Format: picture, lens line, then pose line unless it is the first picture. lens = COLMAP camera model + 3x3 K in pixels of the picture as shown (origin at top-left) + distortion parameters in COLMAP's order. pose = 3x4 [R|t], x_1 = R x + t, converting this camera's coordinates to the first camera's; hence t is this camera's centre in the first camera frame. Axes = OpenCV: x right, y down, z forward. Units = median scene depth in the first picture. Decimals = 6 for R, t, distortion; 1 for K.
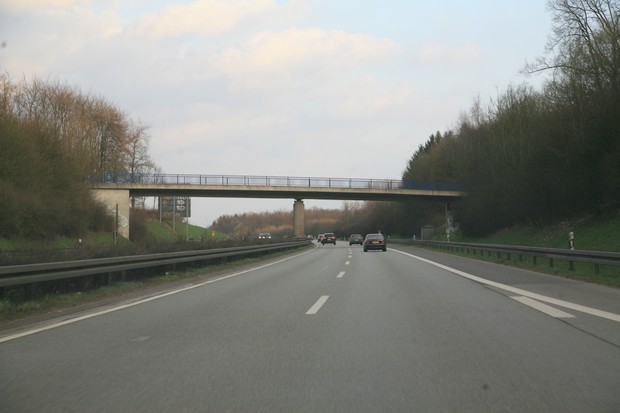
lens RADIAL K [[1341.3, 0, 310.3], [0, 1341.3, 206.0], [0, 0, 1]] dist [-0.008255, 0.000000]
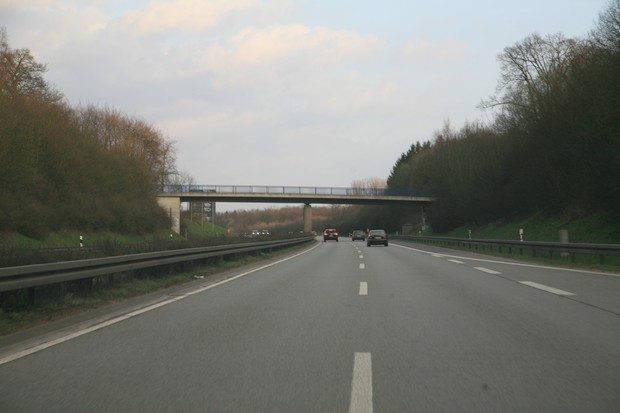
lens RADIAL K [[1341.3, 0, 309.8], [0, 1341.3, 206.8], [0, 0, 1]] dist [-0.008255, 0.000000]
pose [[0.999929, -0.001830, 0.011755, -0.020273], [0.001790, 0.999992, 0.003439, -0.006026], [-0.011761, -0.003418, 0.999925, -0.270996]]
